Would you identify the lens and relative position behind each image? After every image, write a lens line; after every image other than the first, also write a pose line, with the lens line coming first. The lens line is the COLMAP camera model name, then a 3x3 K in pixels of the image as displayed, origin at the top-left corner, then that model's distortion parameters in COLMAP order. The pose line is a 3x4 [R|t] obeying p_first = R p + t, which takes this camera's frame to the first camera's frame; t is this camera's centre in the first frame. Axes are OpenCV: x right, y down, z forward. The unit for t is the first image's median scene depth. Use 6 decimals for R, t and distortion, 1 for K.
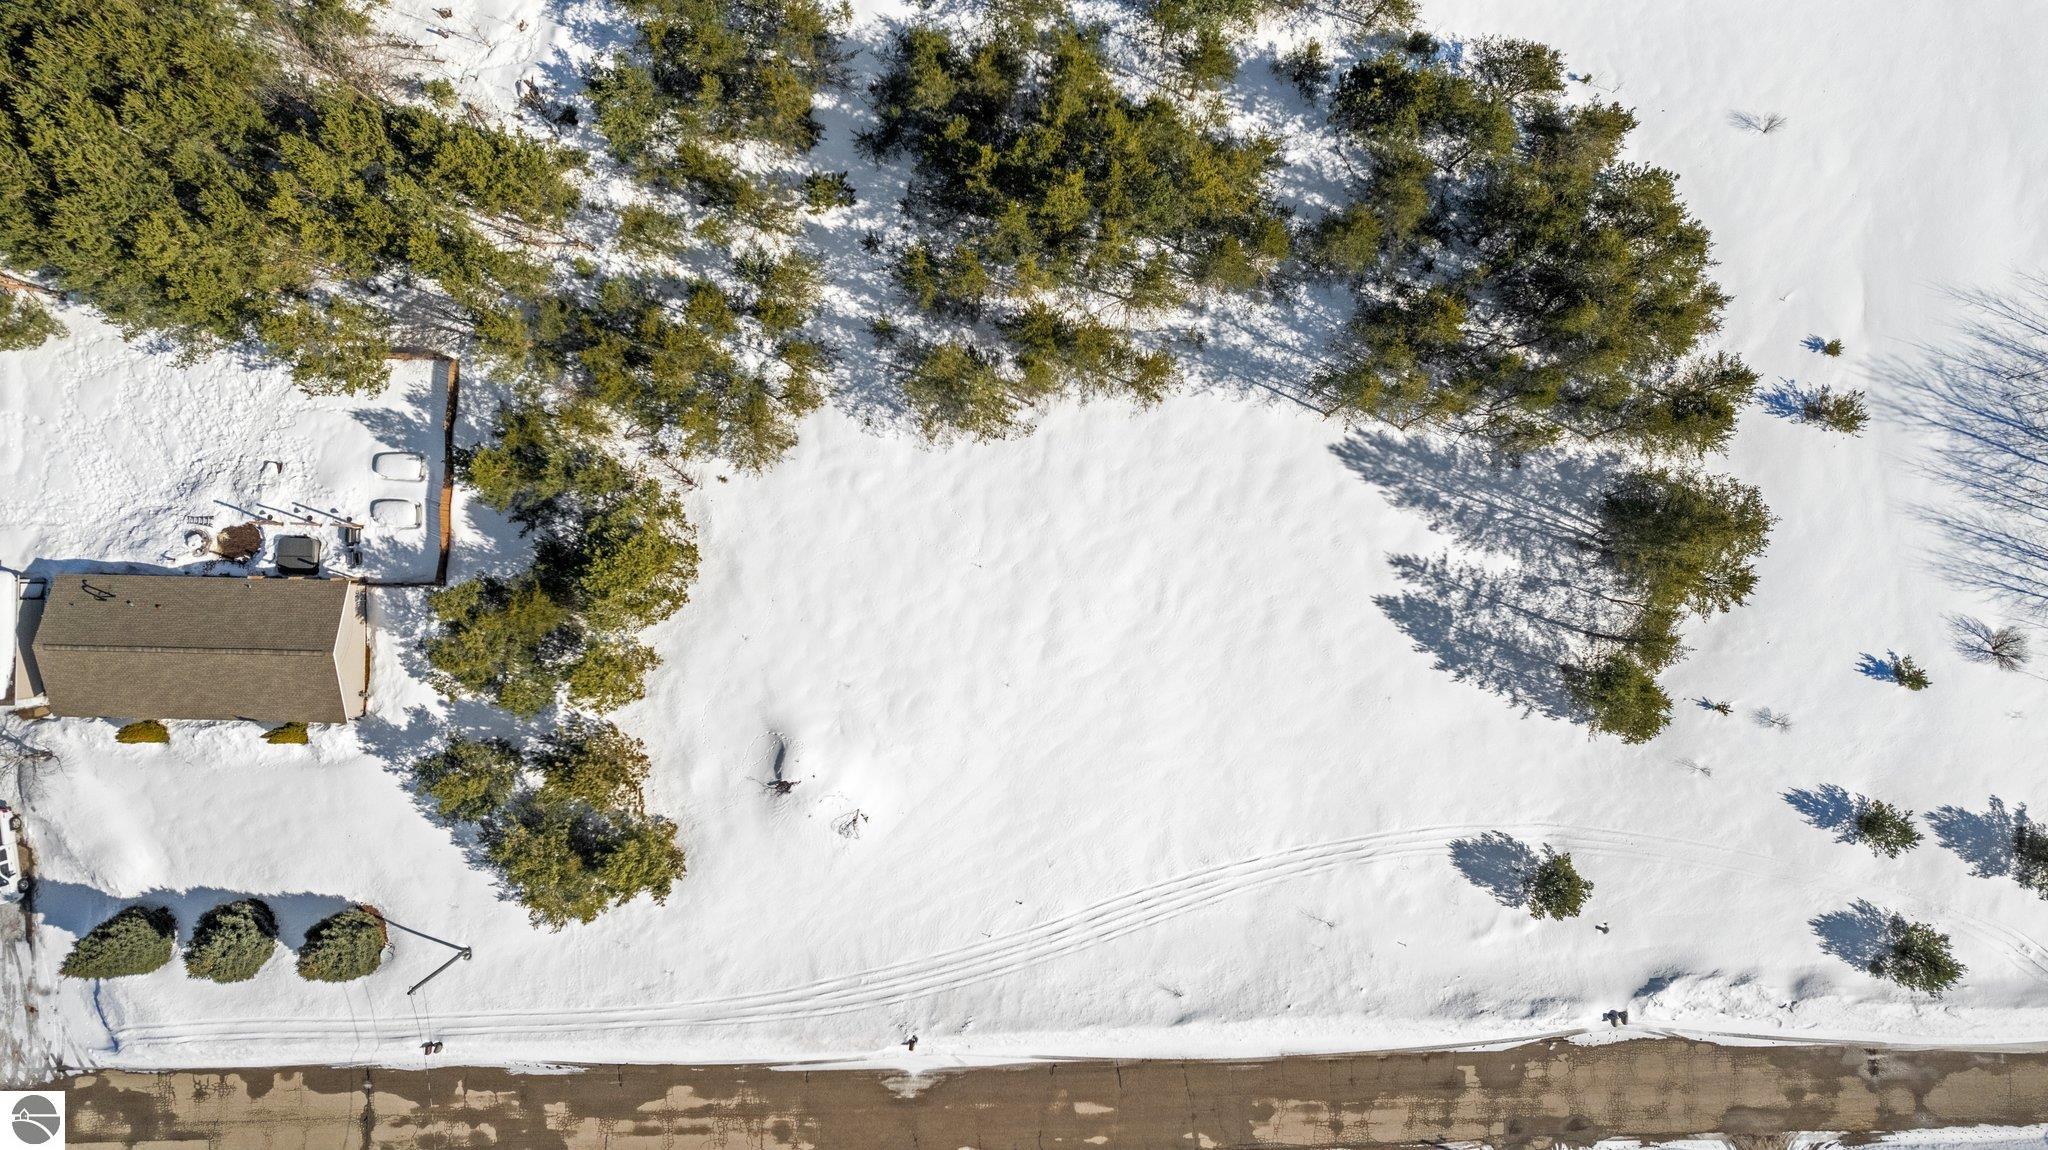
lens RADIAL K [[1356.3, 0, 1024.0], [0, 1356.3, 575.0], [0, 0, 1]] dist [-0.081359, 0.082931]
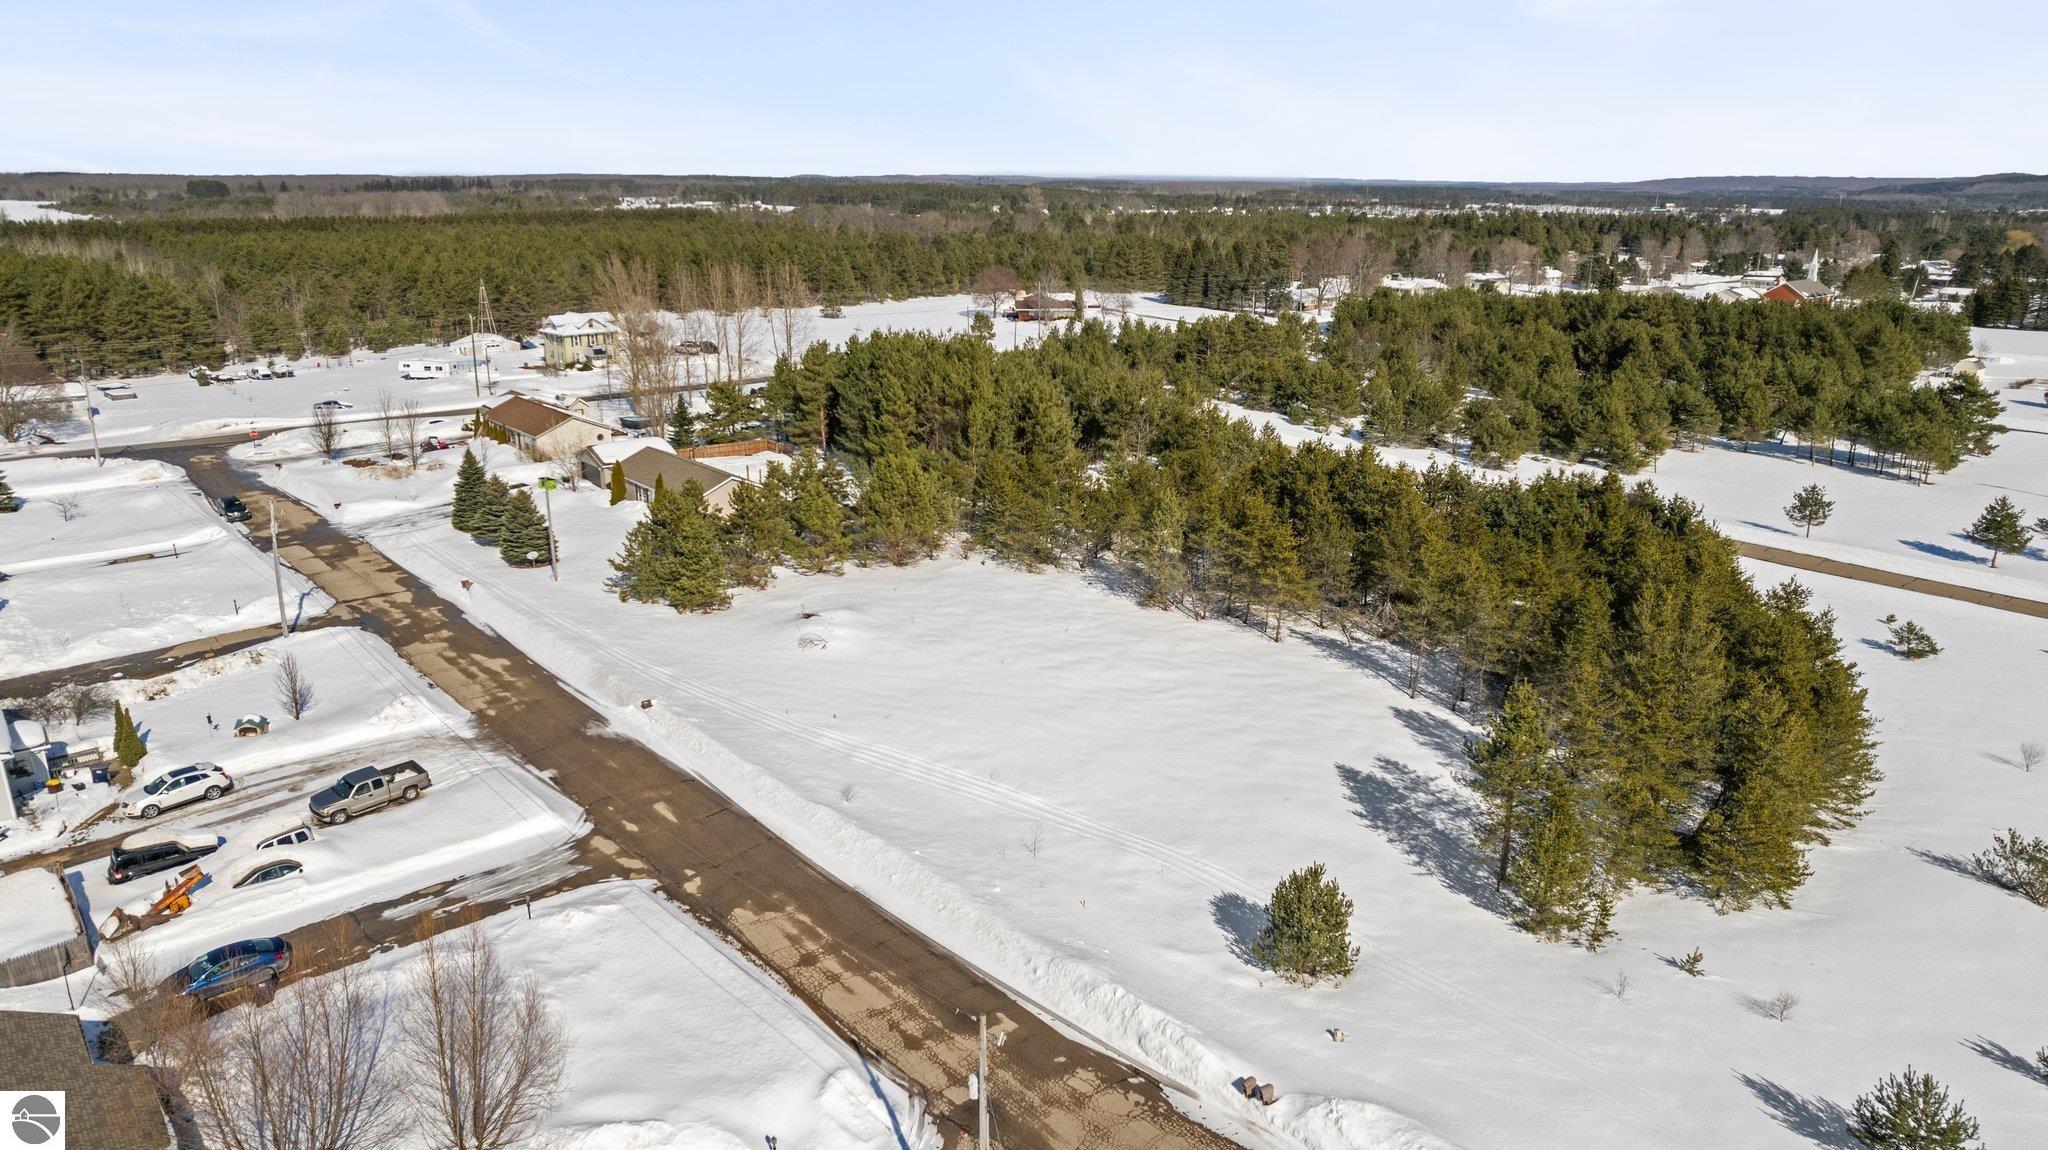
lens RADIAL K [[1311.9, 0, 1044.9], [0, 1311.9, 580.8], [0, 0, 1]] dist [-0.074375, 0.069766]
pose [[0.669785, 0.200426, -0.714995, 0.727080], [-0.742550, 0.184447, -0.643894, 0.702302], [0.002826, 0.962190, 0.272366, 0.656759]]
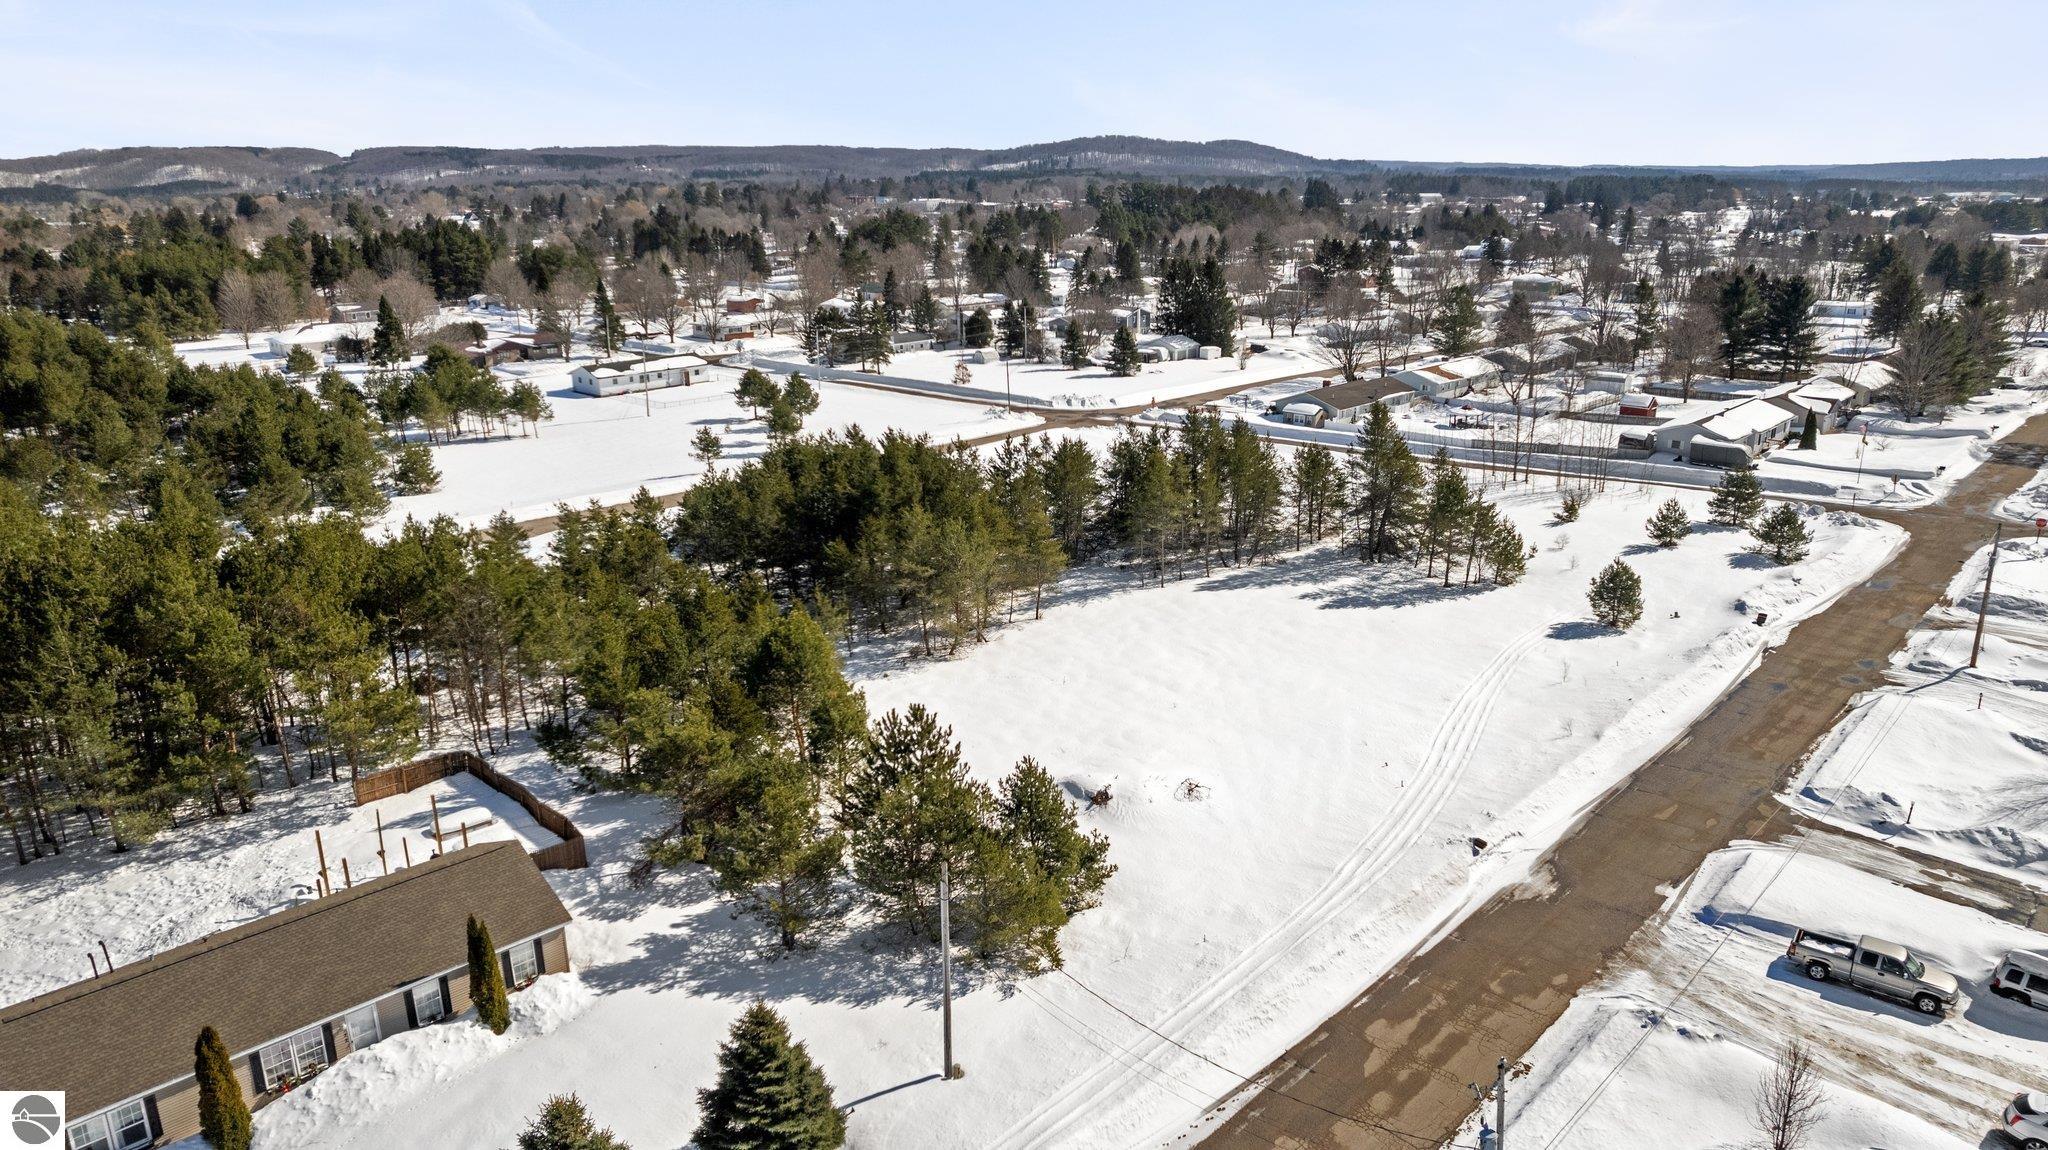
lens RADIAL K [[1356.3, 0, 1024.0], [0, 1356.3, 575.0], [0, 0, 1]] dist [-0.081359, 0.082931]
pose [[0.694521, -0.239042, 0.678601, -0.709182], [0.718723, 0.187456, -0.669551, 0.623962], [0.032843, 0.952743, 0.301997, 0.617039]]
